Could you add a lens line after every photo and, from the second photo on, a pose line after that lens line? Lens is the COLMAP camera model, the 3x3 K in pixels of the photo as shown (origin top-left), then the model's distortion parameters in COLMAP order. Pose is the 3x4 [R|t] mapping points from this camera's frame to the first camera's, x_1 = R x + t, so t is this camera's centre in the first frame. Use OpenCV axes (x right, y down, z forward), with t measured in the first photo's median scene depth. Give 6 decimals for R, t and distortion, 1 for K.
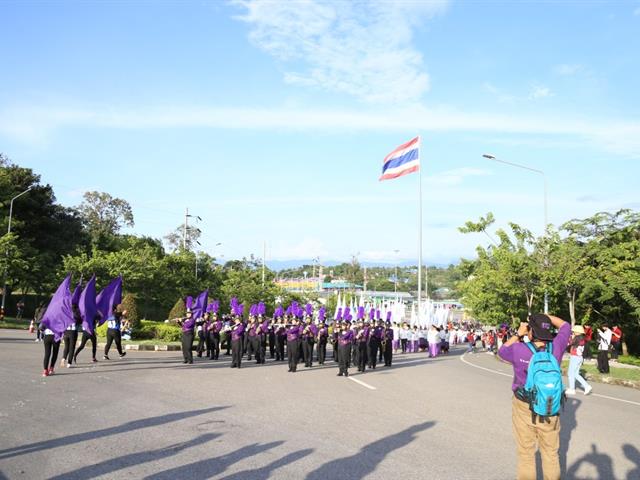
lens RADIAL K [[525.5, 0, 320.0], [0, 525.5, 240.0], [0, 0, 1]] dist [-0.072380, 0.000633]
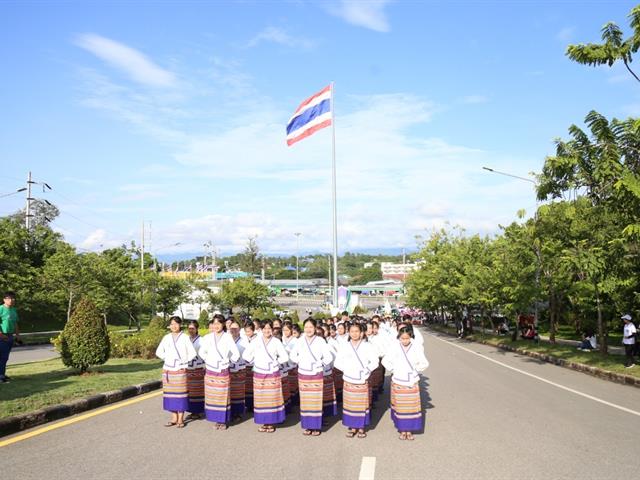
lens RADIAL K [[515.2, 0, 320.0], [0, 515.2, 240.0], [0, 0, 1]] dist [-0.070026, 0.001336]
pose [[0.979339, -0.019122, 0.201318, 0.012942], [0.016189, 0.999738, 0.016203, 0.064776], [-0.201575, -0.012609, 0.979392, 0.439947]]
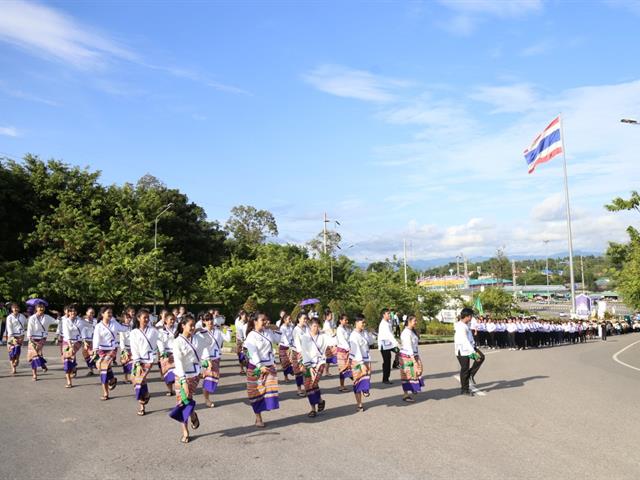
lens RADIAL K [[515.2, 0, 320.0], [0, 515.2, 240.0], [0, 0, 1]] dist [-0.070026, 0.001336]
pose [[0.959369, -0.069894, -0.273360, 0.022450], [0.069004, 0.997533, -0.012881, 0.005047], [0.273586, -0.006506, 0.961825, 0.039598]]
